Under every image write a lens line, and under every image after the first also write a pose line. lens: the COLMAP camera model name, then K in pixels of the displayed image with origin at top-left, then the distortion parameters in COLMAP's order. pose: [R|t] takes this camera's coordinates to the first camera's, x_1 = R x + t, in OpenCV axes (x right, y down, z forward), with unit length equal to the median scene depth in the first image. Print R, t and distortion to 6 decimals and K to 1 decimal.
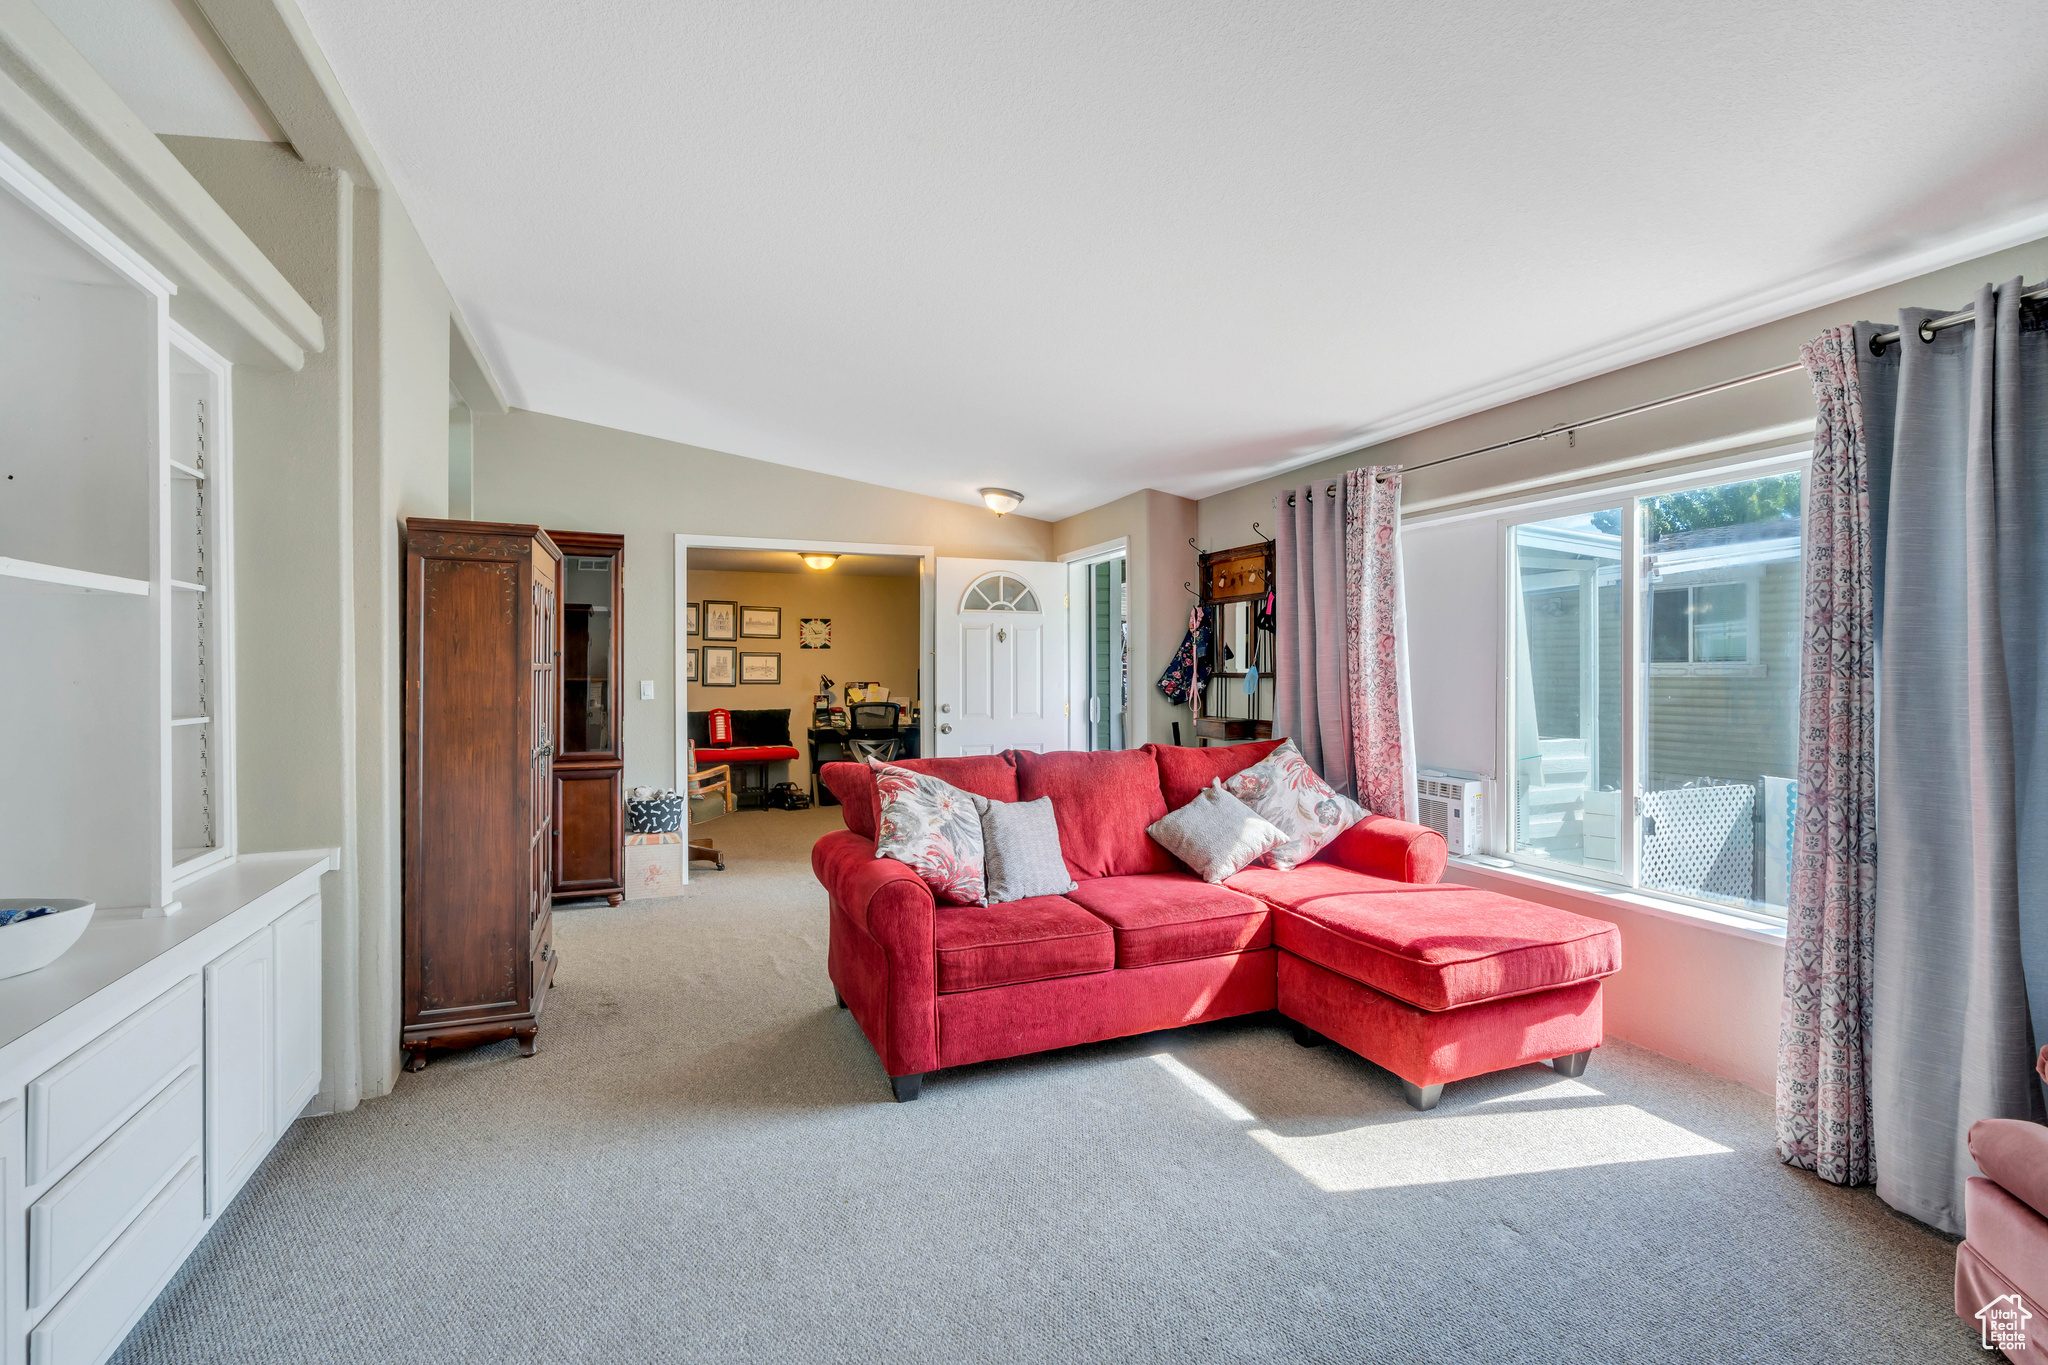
lens RADIAL K [[932.0, 0, 1028.9], [0, 932.0, 672.0], [0, 0, 1]] dist [-0.017722, 0.000427]
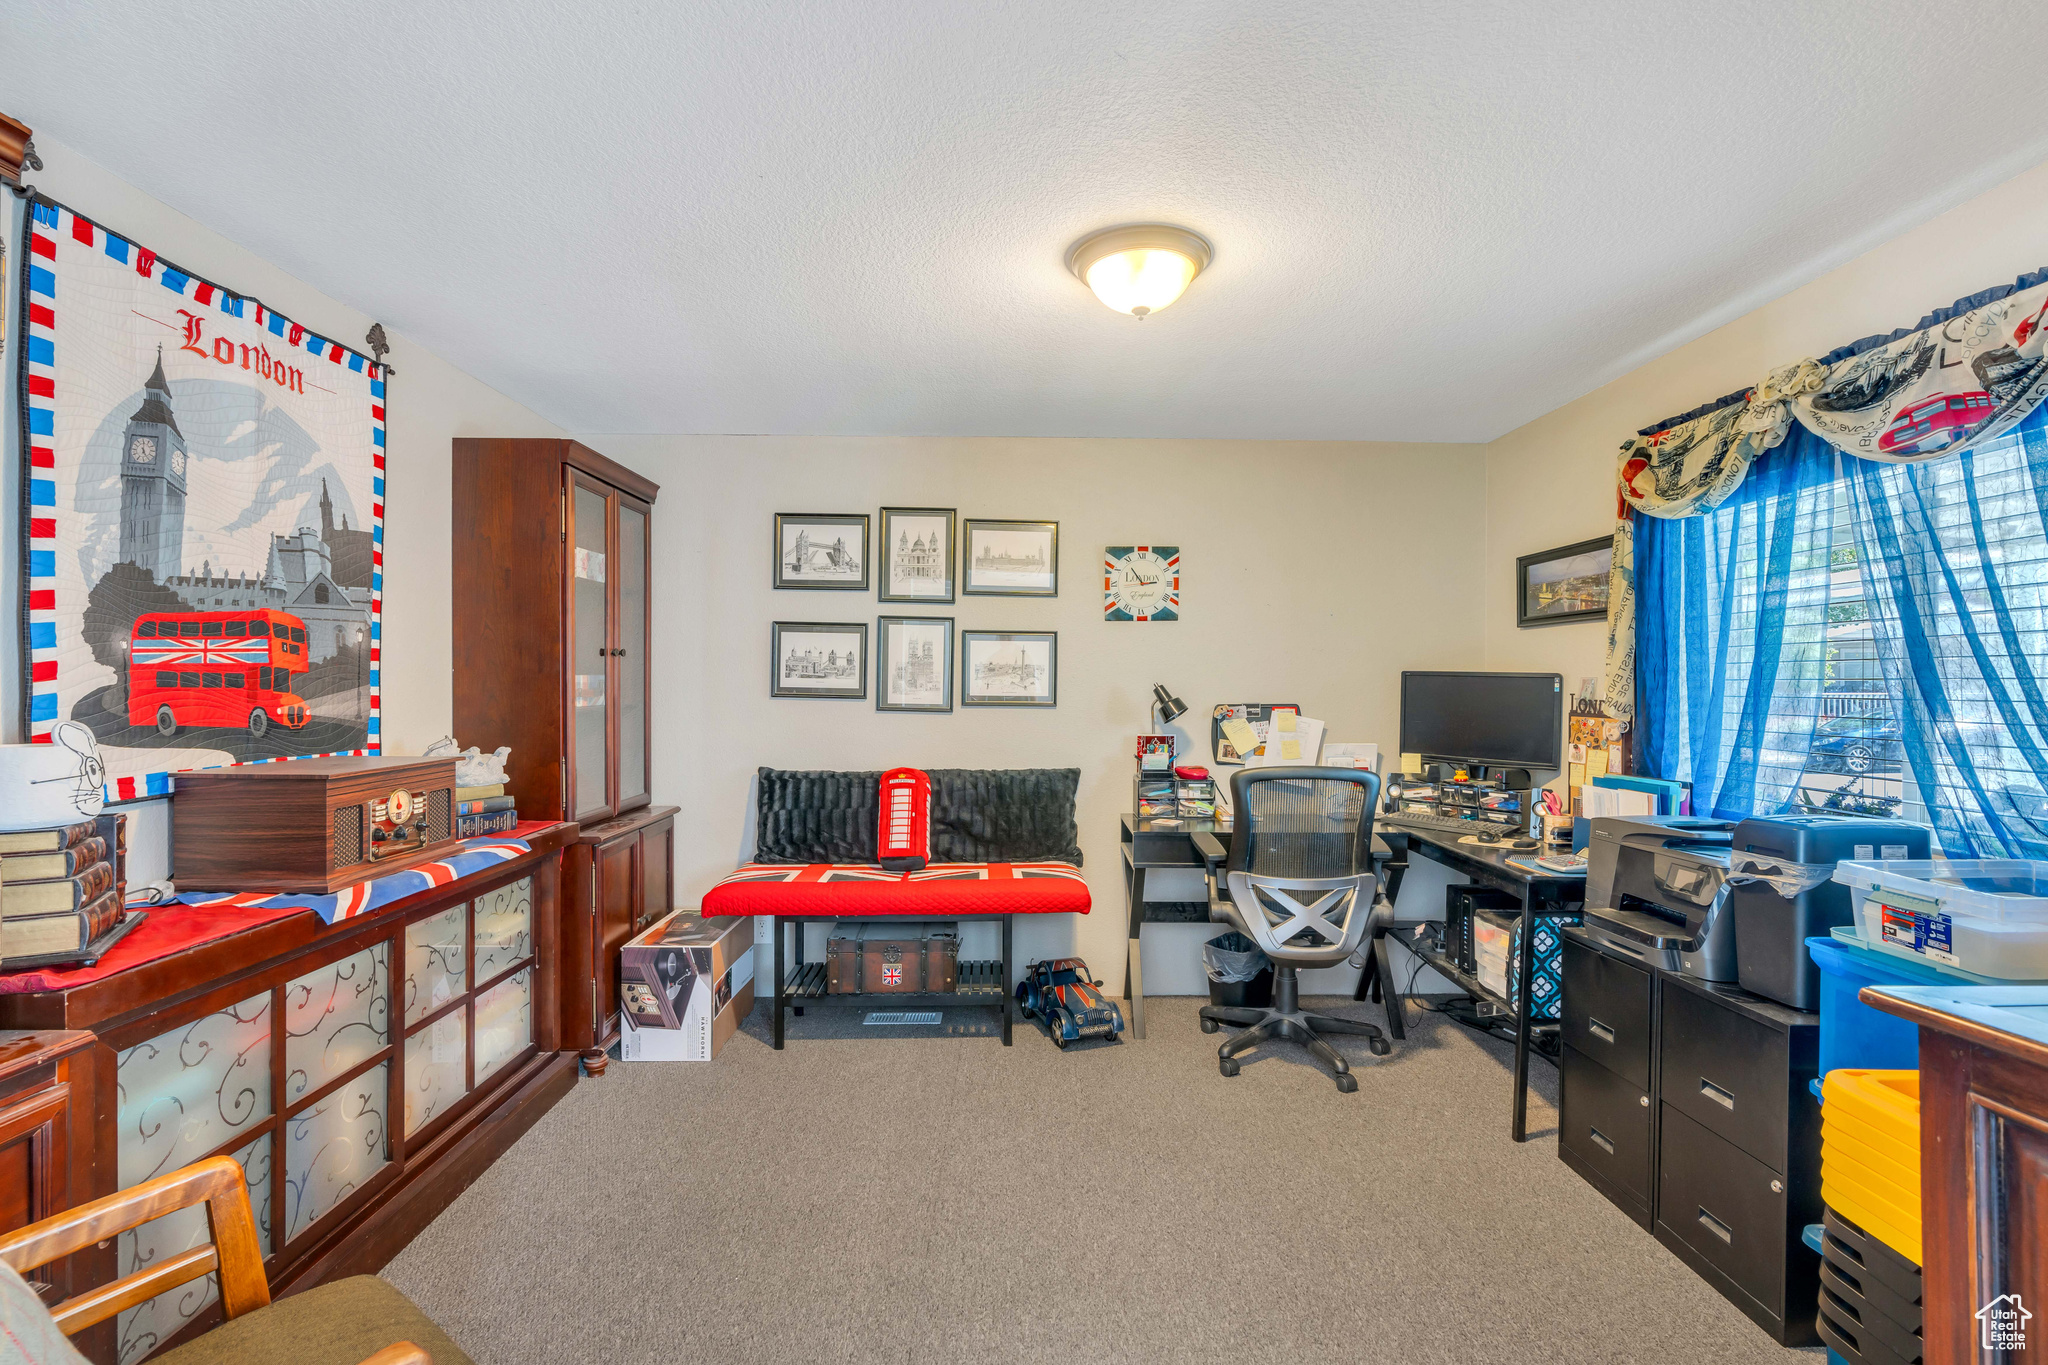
lens RADIAL K [[932.0, 0, 1027.0], [0, 932.0, 676.3], [0, 0, 1]] dist [-0.017722, 0.000427]
pose [[0.932518, 0.004747, -0.361093, -0.132127], [-0.005776, 0.999982, -0.001770, 0.000097], [0.361078, 0.003737, 0.932528, 0.618126]]
